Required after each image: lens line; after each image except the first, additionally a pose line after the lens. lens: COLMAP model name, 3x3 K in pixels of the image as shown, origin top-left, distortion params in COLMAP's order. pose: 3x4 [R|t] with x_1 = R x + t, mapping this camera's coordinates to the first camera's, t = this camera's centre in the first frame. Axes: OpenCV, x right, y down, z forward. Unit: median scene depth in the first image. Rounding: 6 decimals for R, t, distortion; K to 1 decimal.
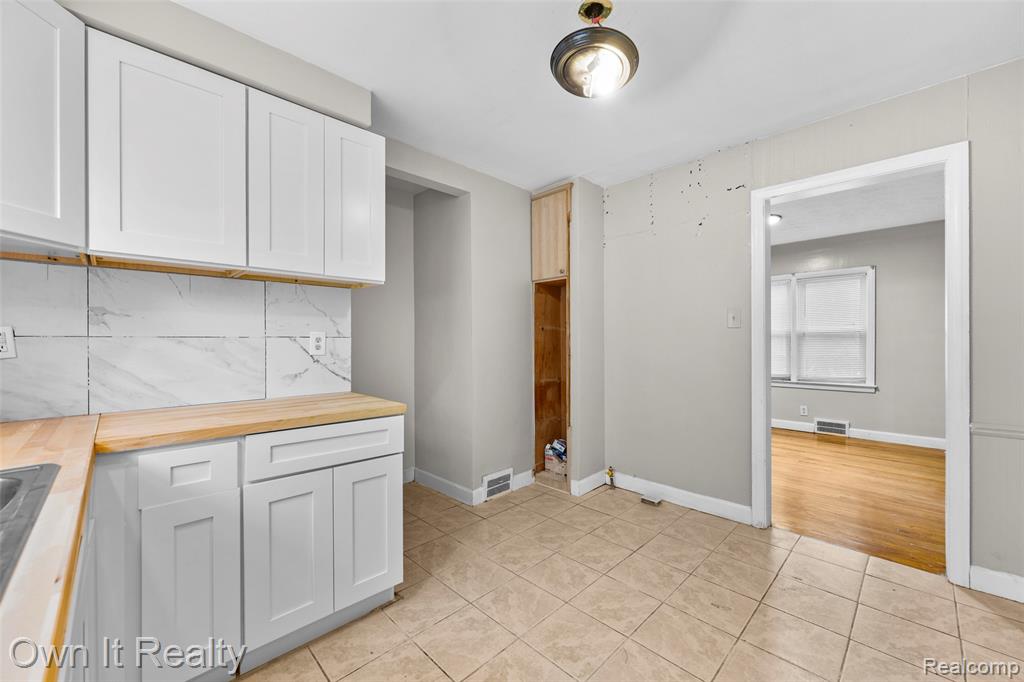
lens RADIAL K [[407.0, 0, 508.9], [0, 407.0, 345.4], [0, 0, 1]] dist [-0.000539, 0.000026]
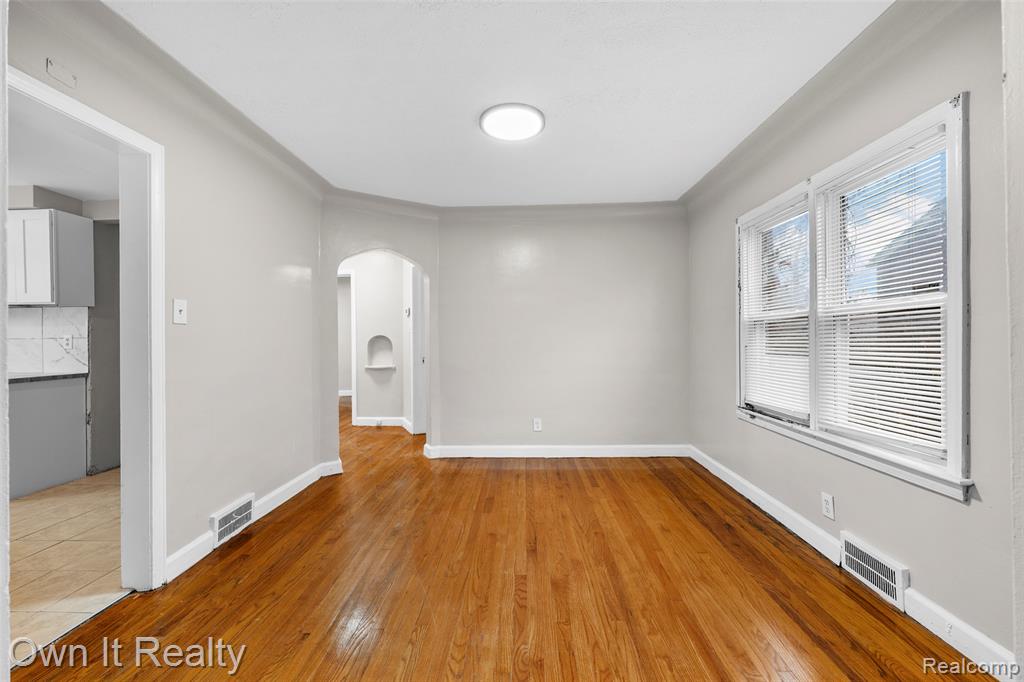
lens RADIAL K [[407.0, 0, 508.9], [0, 407.0, 345.4], [0, 0, 1]] dist [-0.000539, 0.000026]
pose [[0.683906, 0.006541, -0.729541, 0.855847], [-0.003172, 0.999977, 0.005993, -0.002775], [0.729564, -0.001784, 0.683911, 0.516272]]
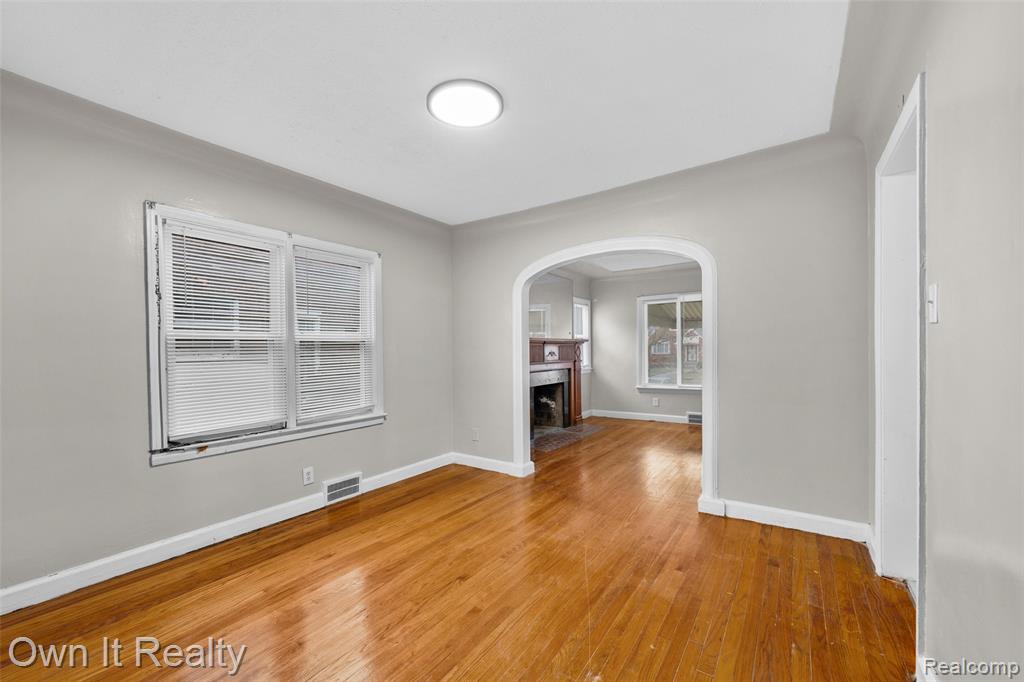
lens RADIAL K [[407.0, 0, 508.9], [0, 407.0, 345.4], [0, 0, 1]] dist [-0.000539, 0.000026]
pose [[-0.186202, 0.014141, 0.982410, 0.108973], [0.027590, 0.999577, -0.009159, -0.012581], [-0.982124, 0.025400, -0.186513, 0.874752]]
